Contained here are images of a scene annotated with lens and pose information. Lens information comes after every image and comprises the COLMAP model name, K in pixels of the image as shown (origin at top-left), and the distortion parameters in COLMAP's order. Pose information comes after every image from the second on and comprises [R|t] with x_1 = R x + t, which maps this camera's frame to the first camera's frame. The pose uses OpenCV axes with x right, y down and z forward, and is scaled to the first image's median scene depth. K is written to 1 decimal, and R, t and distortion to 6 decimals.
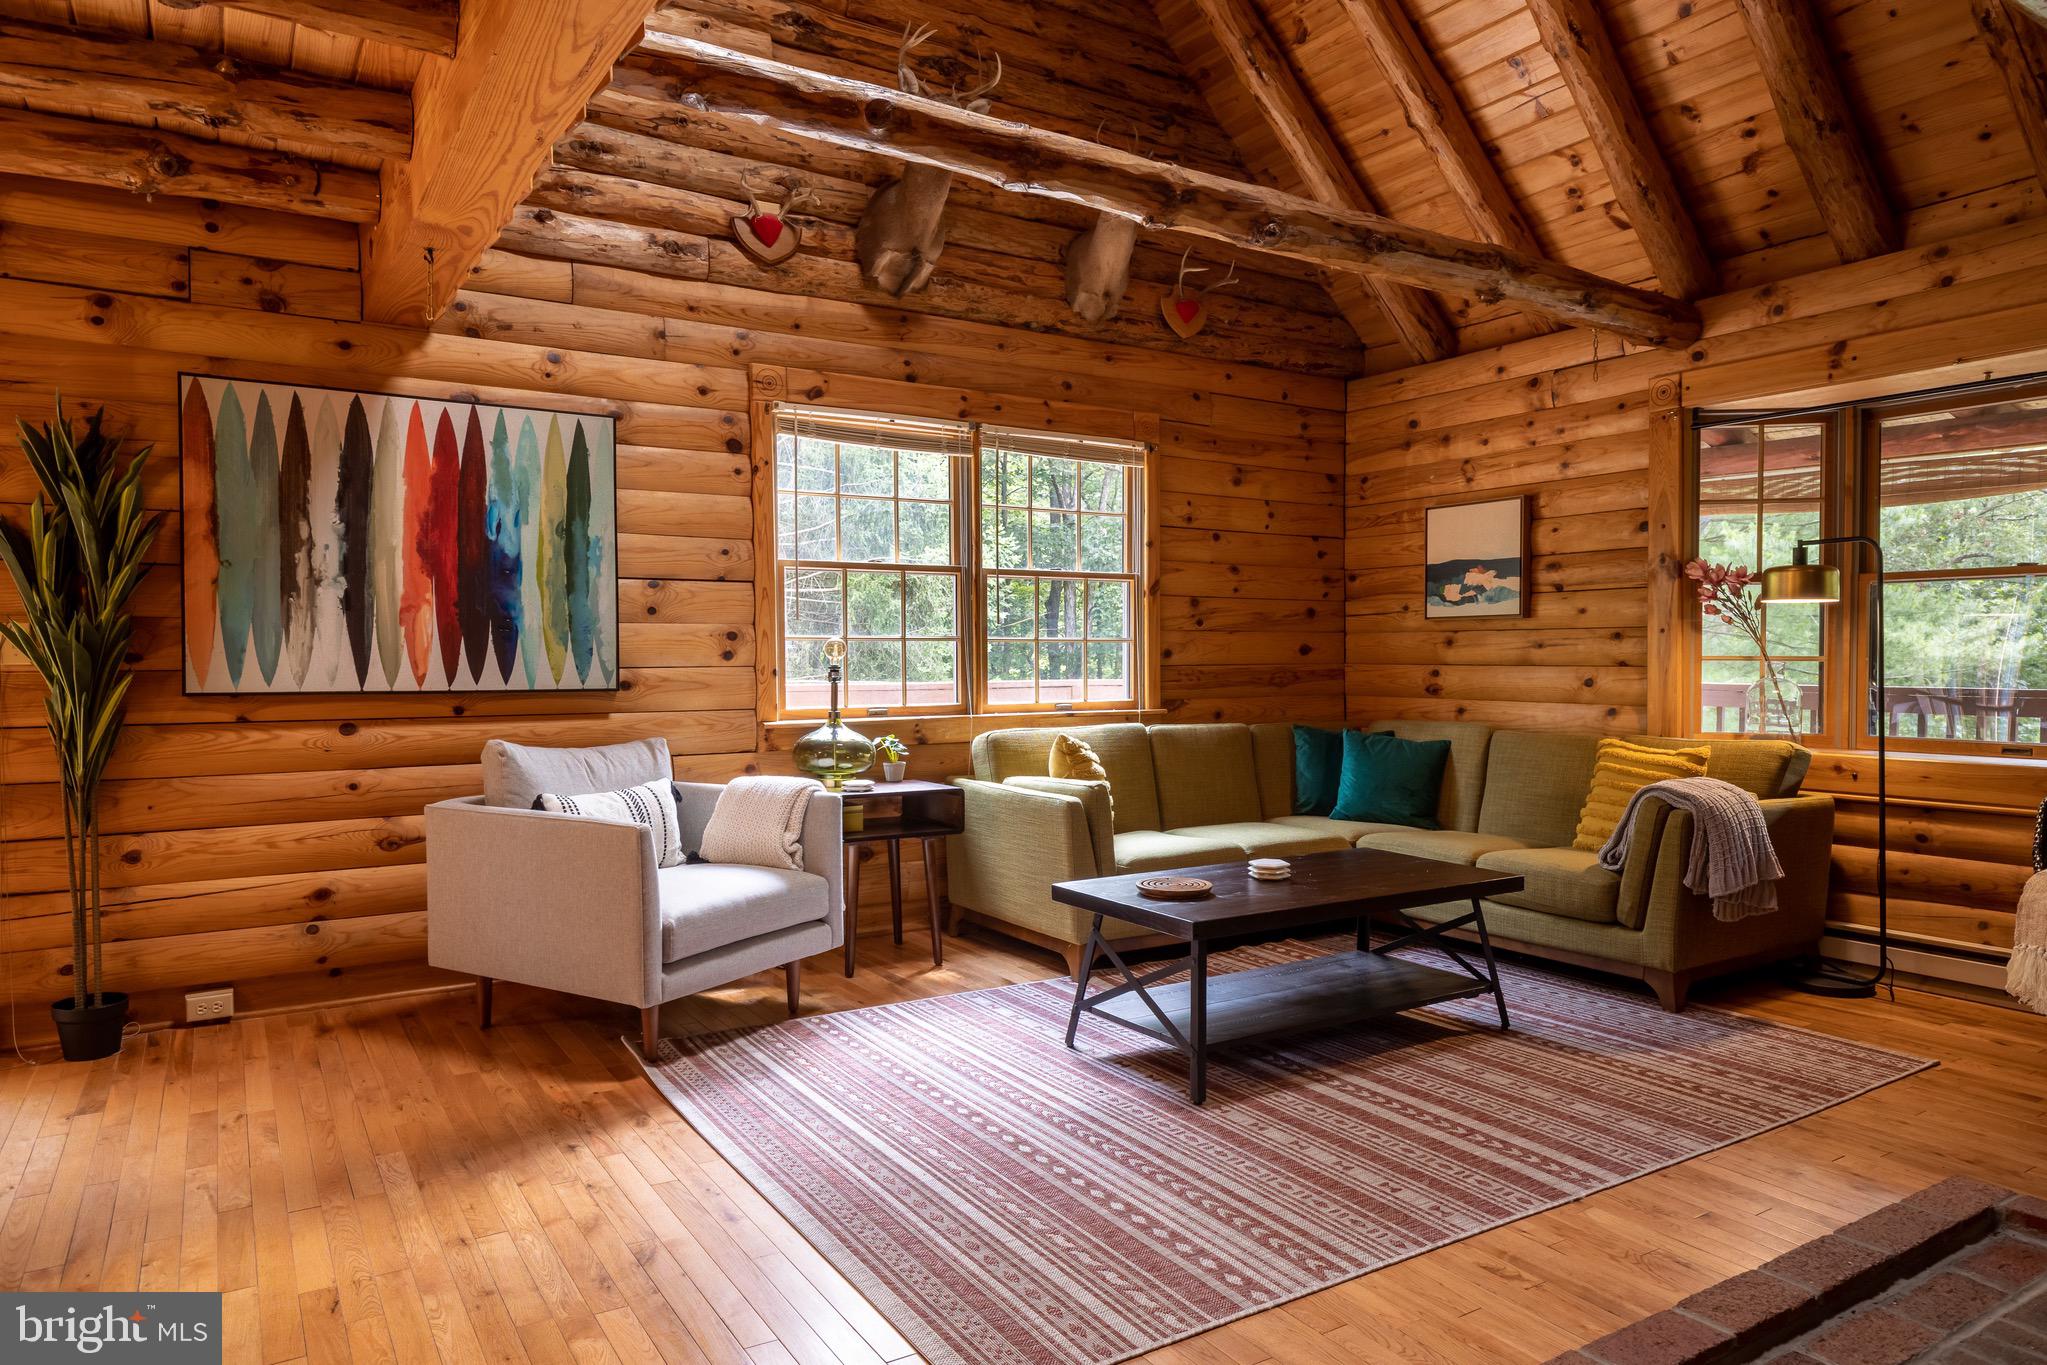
lens RADIAL K [[1286.8, 0, 1021.2], [0, 1286.8, 679.0], [0, 0, 1]] dist [-0.004608, -0.001580]
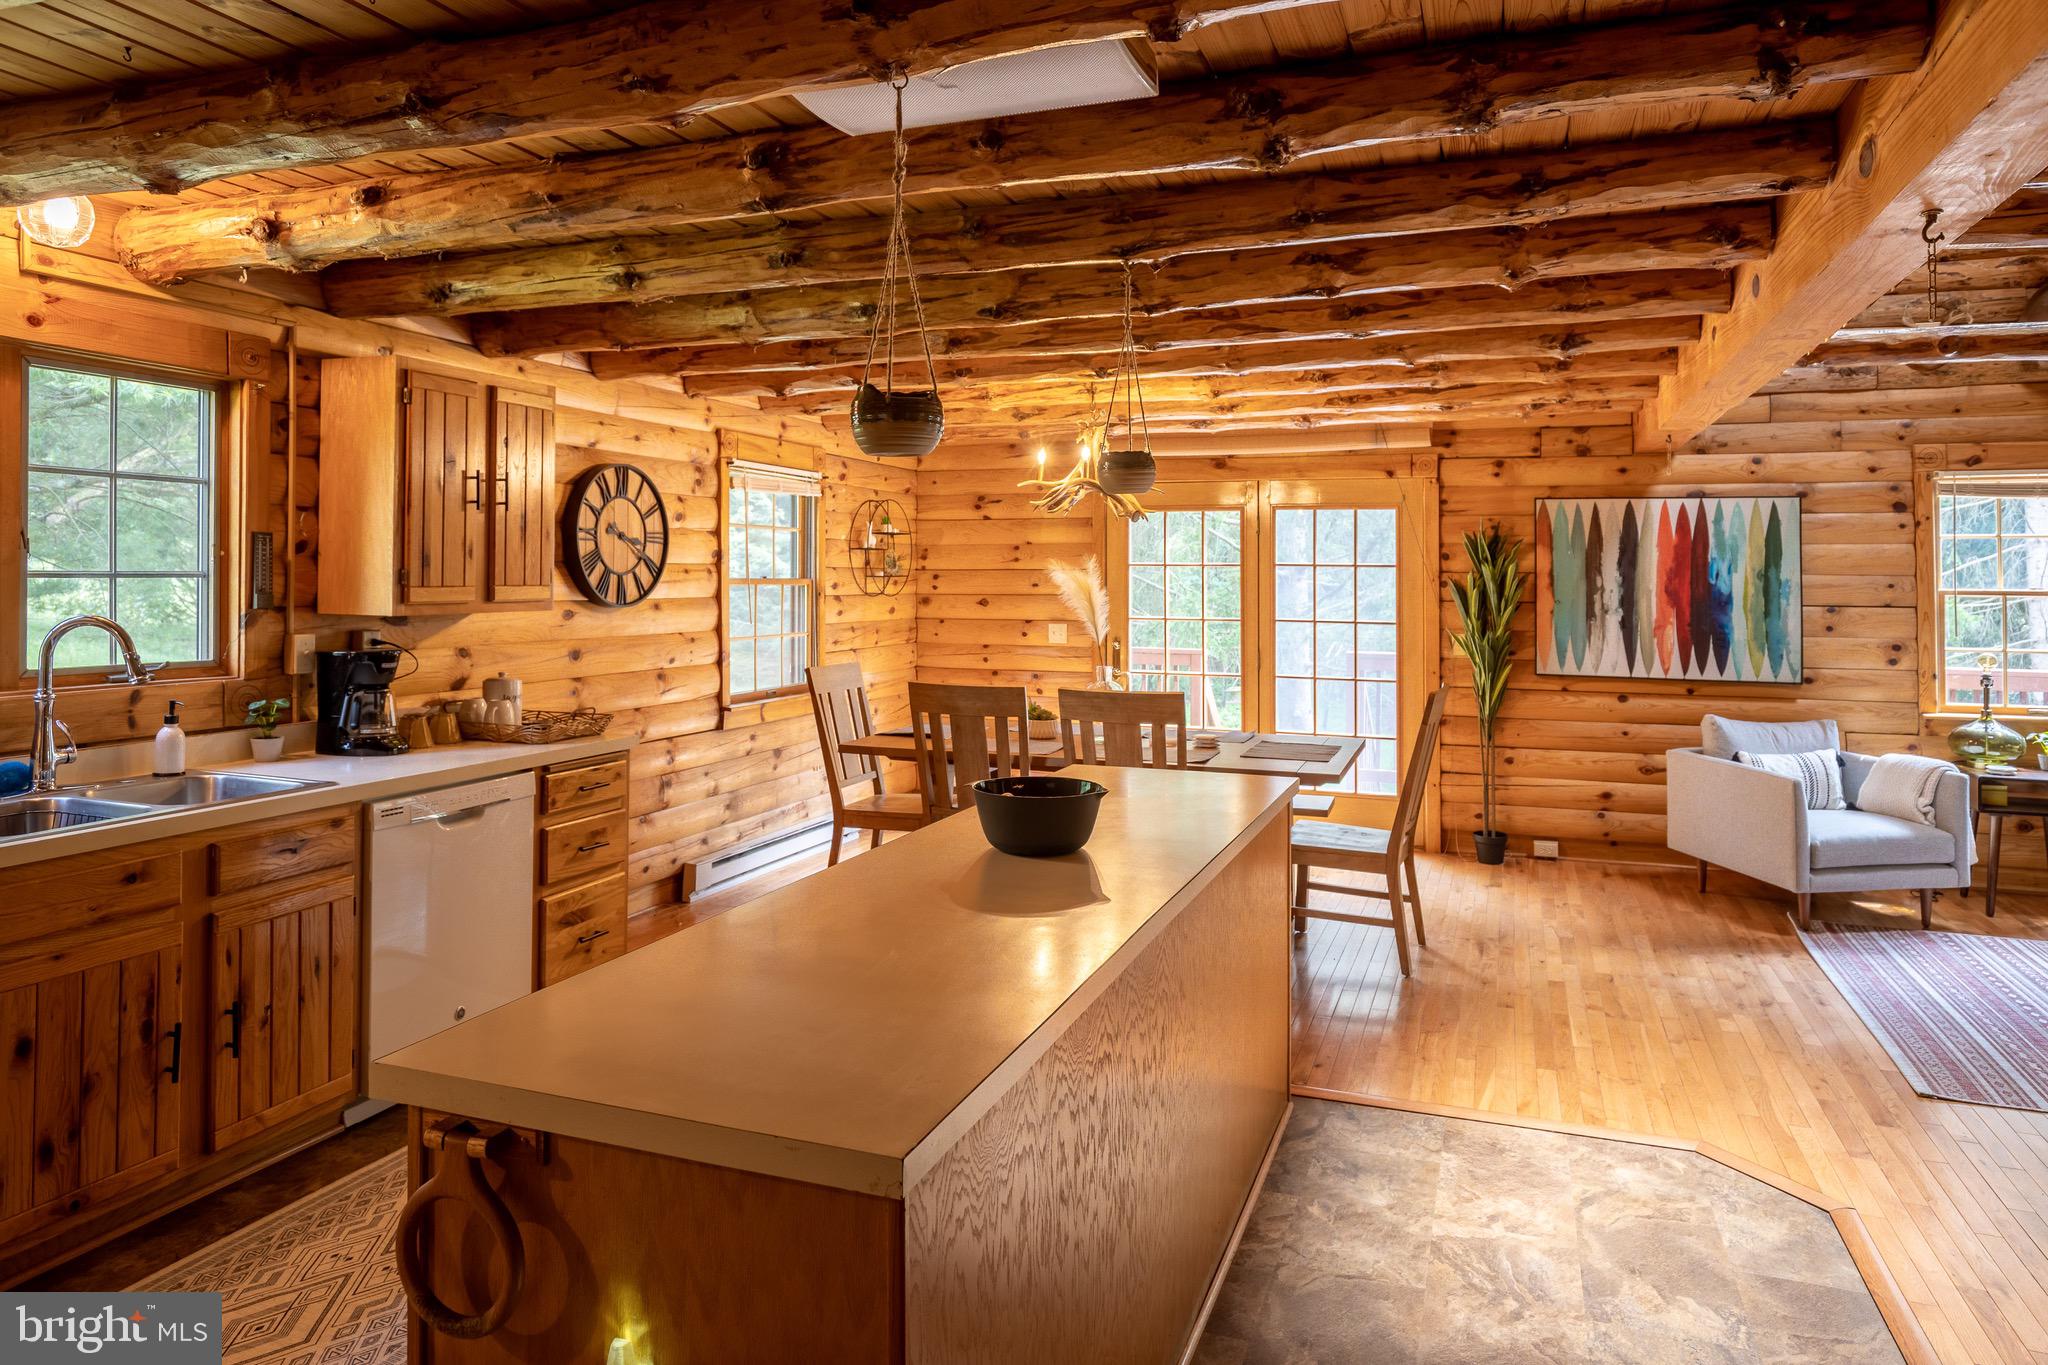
lens RADIAL K [[1225.0, 0, 1095.4], [0, 1225.0, 555.5], [0, 0, 1]] dist [0.000090, -0.003980]
pose [[0.627242, -0.011202, -0.778744, 0.275984], [-0.024400, 0.999123, -0.034026, -0.072440], [0.778442, 0.040344, 0.626419, -0.515647]]
